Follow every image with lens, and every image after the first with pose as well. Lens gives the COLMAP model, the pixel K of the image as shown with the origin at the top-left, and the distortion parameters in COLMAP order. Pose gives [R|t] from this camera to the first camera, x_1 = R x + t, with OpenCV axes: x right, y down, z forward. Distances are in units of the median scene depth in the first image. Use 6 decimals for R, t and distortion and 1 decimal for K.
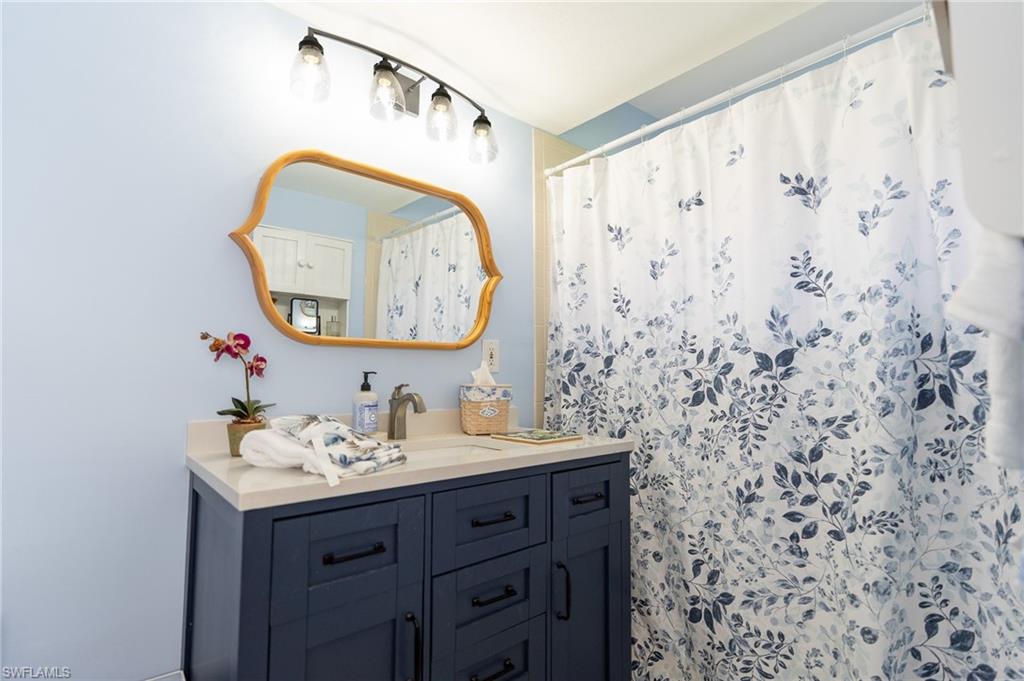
lens RADIAL K [[487.9, 0, 507.4], [0, 487.9, 342.5], [0, 0, 1]] dist [-0.002217, 0.000087]
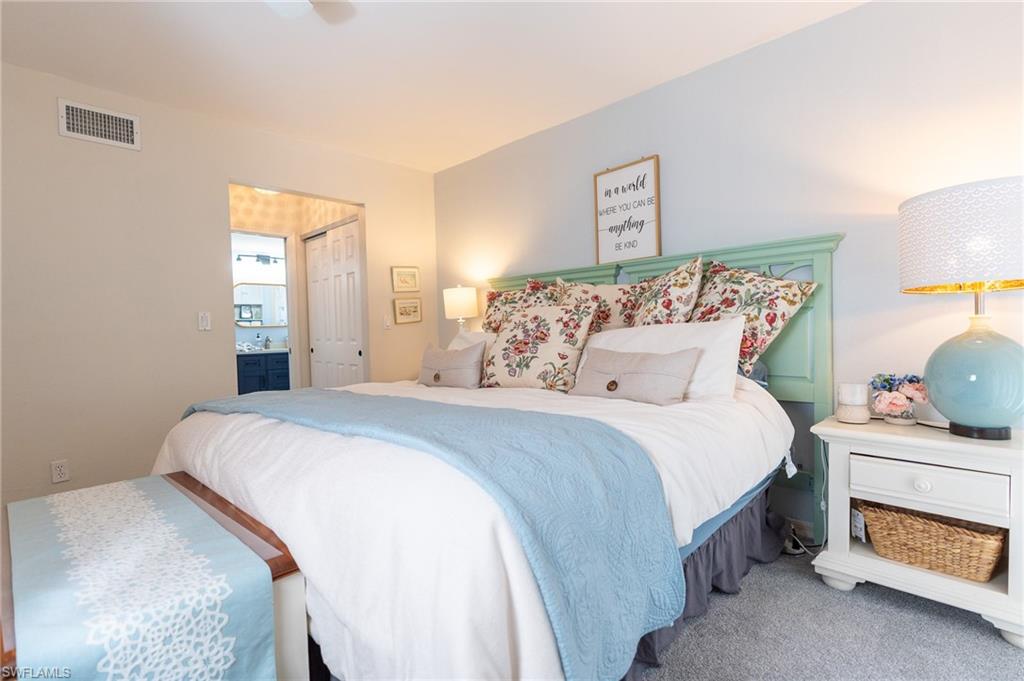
lens RADIAL K [[487.9, 0, 507.4], [0, 487.9, 342.5], [0, 0, 1]] dist [-0.002217, 0.000087]
pose [[0.997623, -0.022834, 0.065018, 2.014616], [0.015445, 0.993592, 0.111970, -0.386081], [-0.067158, -0.110700, 0.991582, -4.264557]]
